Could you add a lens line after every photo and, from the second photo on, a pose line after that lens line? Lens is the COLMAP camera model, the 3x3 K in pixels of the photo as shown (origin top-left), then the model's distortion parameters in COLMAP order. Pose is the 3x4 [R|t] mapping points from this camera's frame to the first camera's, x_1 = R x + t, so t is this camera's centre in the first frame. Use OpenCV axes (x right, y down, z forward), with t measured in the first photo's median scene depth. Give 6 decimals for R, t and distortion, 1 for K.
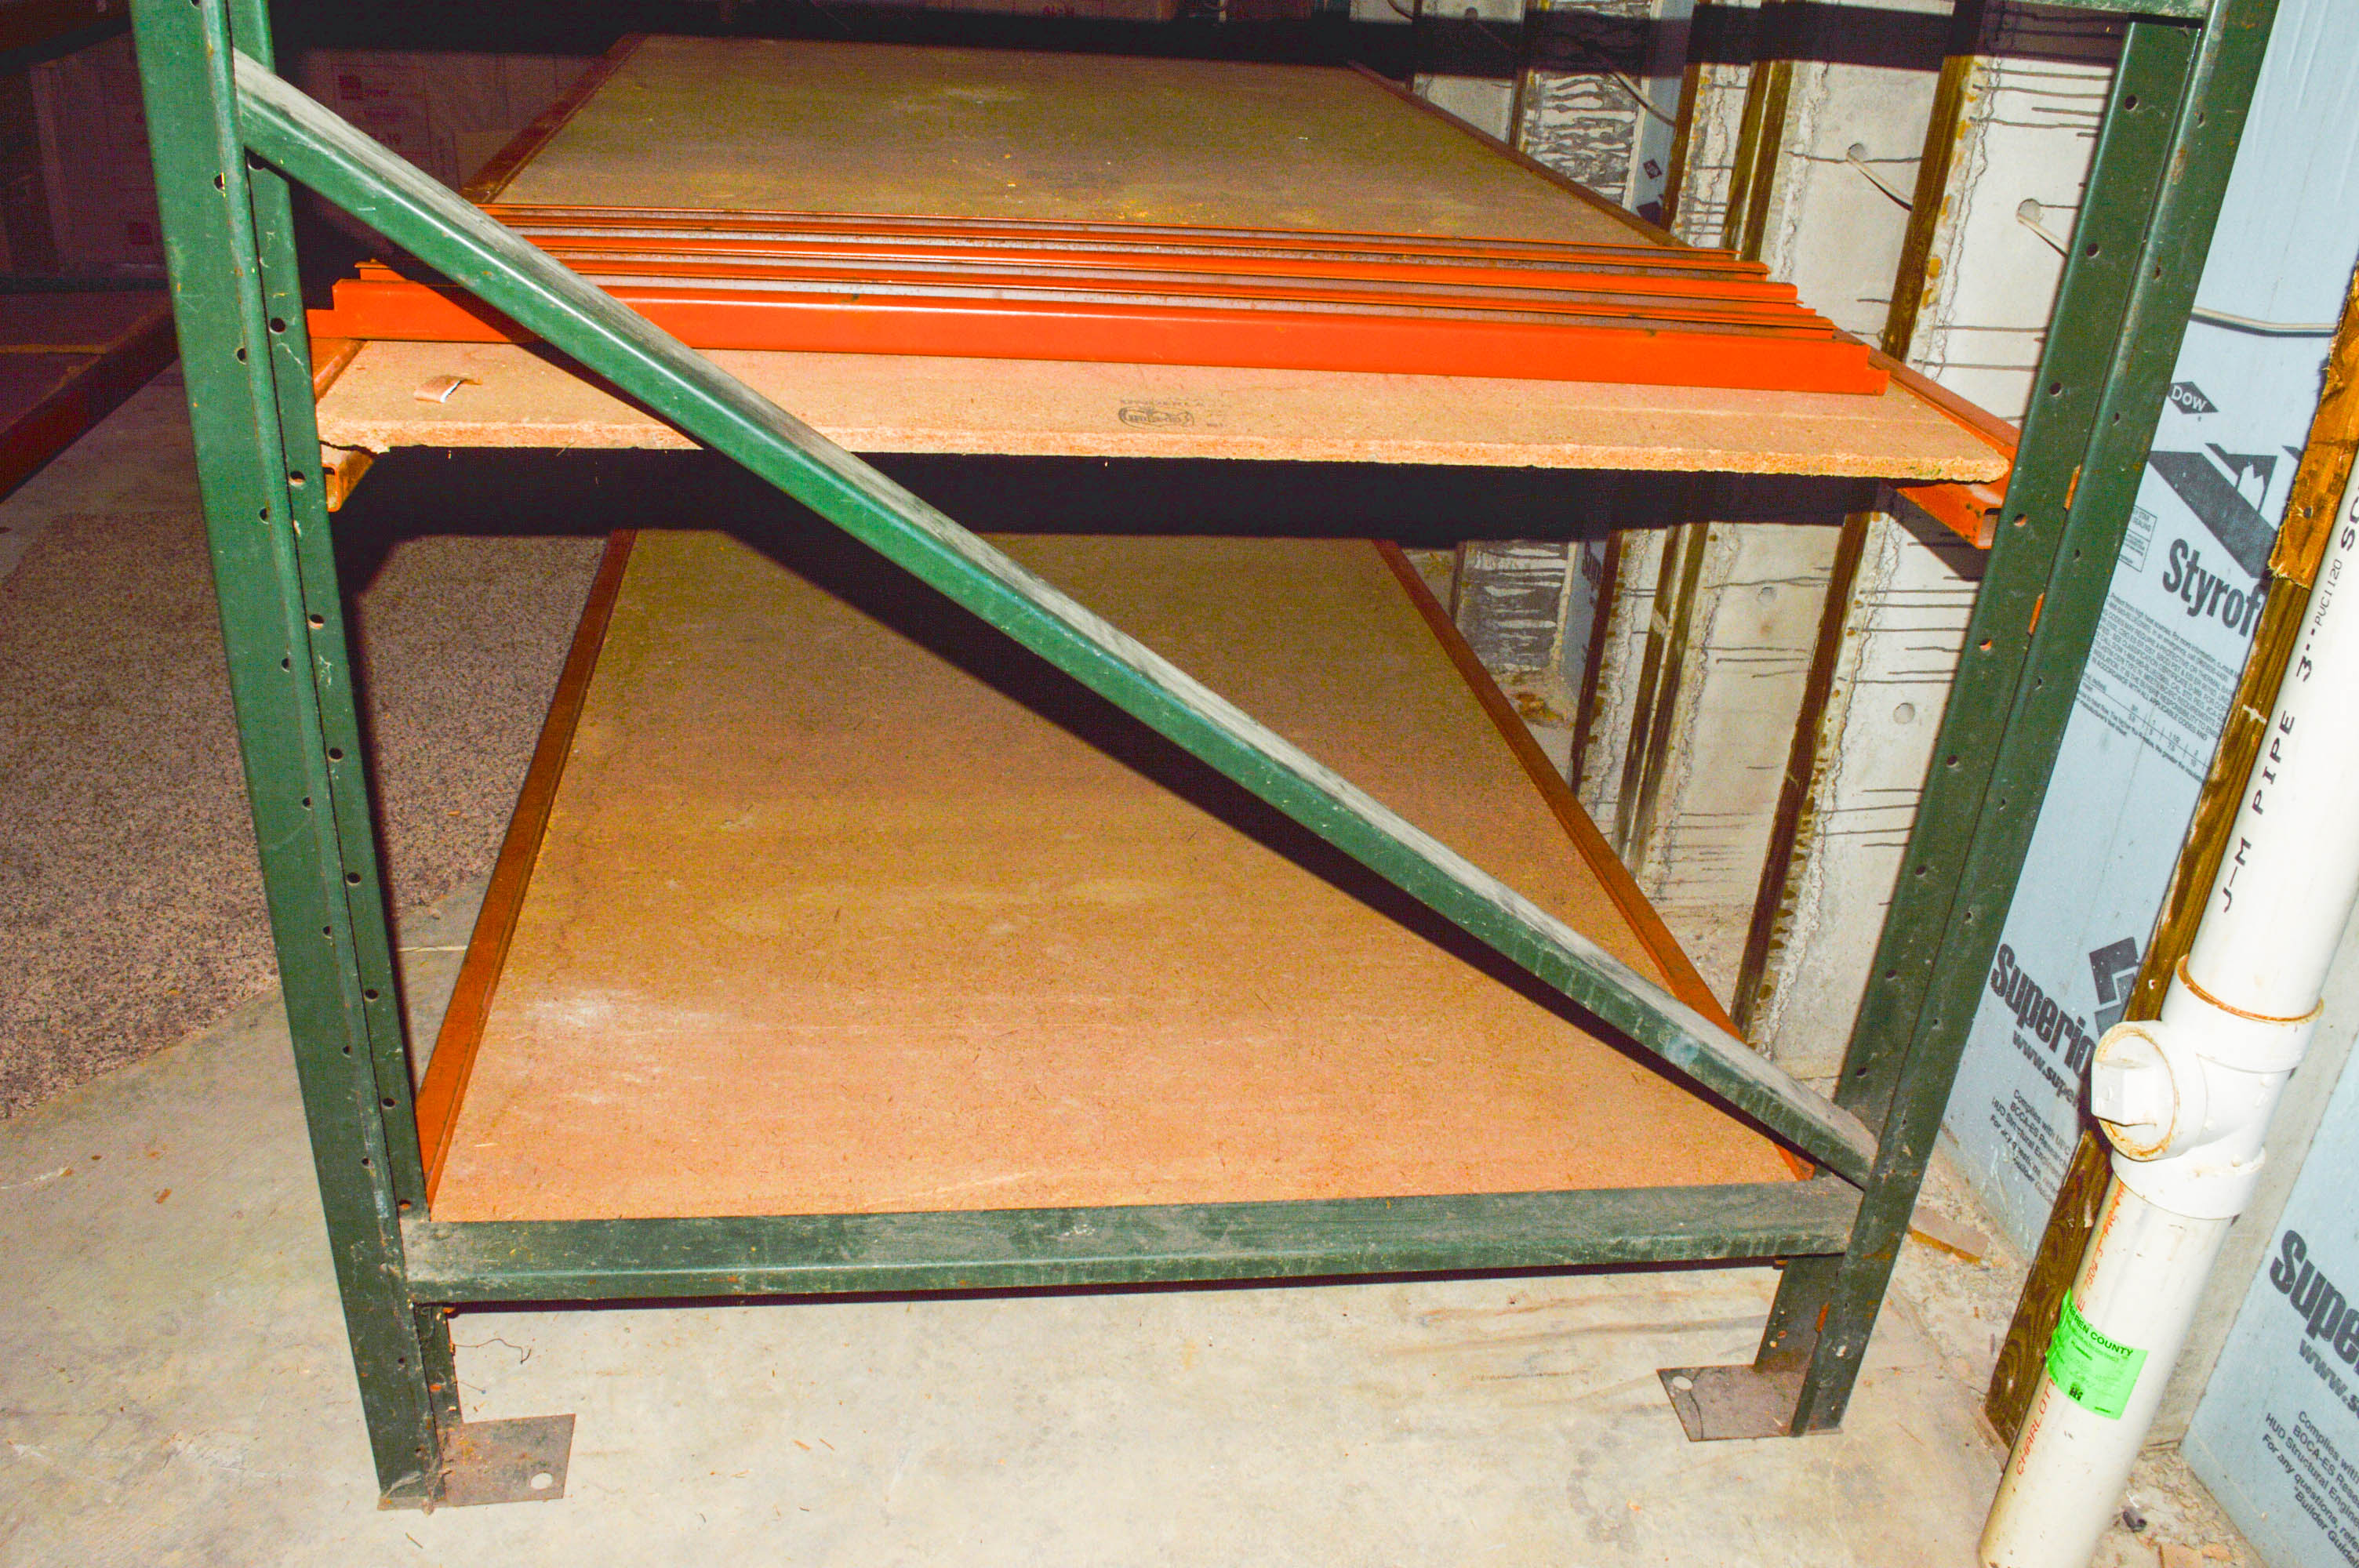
lens RADIAL K [[1886.3, 0, 1174.6], [0, 1886.3, 780.3], [0, 0, 1]] dist [-0.081452, 0.000772]
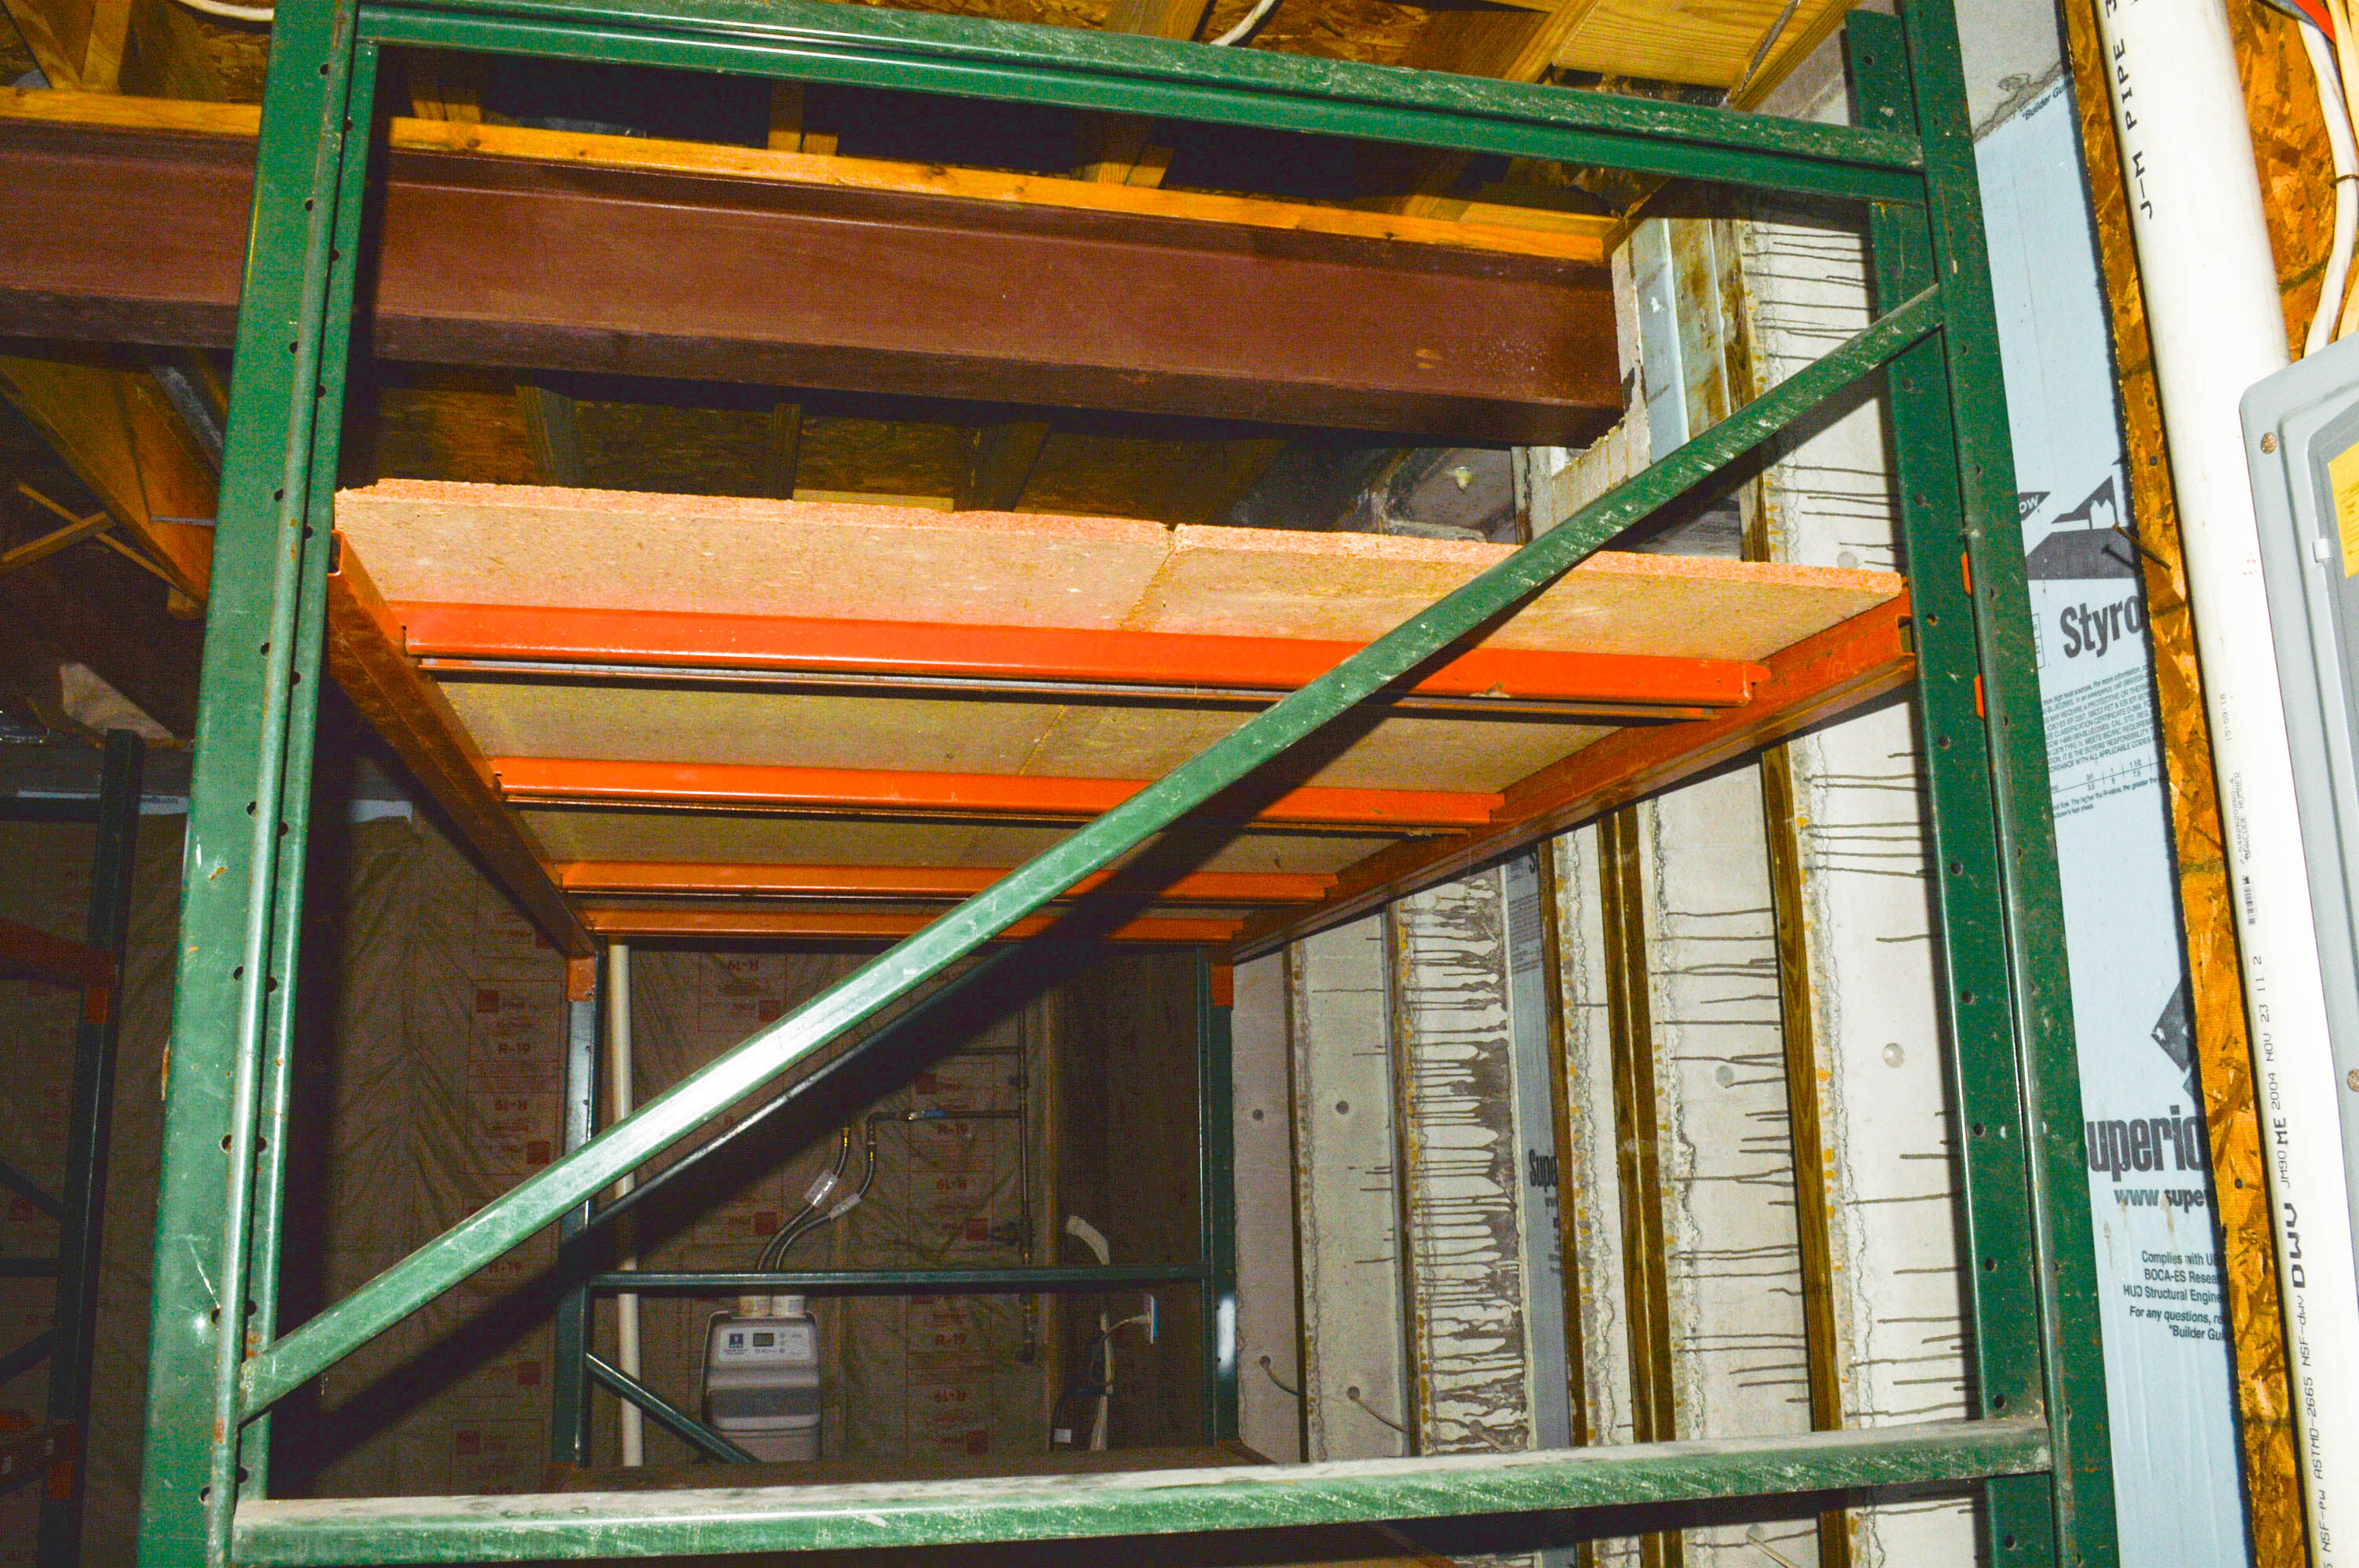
lens RADIAL K [[1886.3, 0, 1179.6], [0, 1886.3, 777.2], [0, 0, 1]] dist [-0.081452, 0.000772]
pose [[0.994521, -0.068651, 0.078841, -0.048255], [0.102633, 0.784604, -0.611443, 0.544300], [-0.019883, 0.616185, 0.787351, 0.235443]]
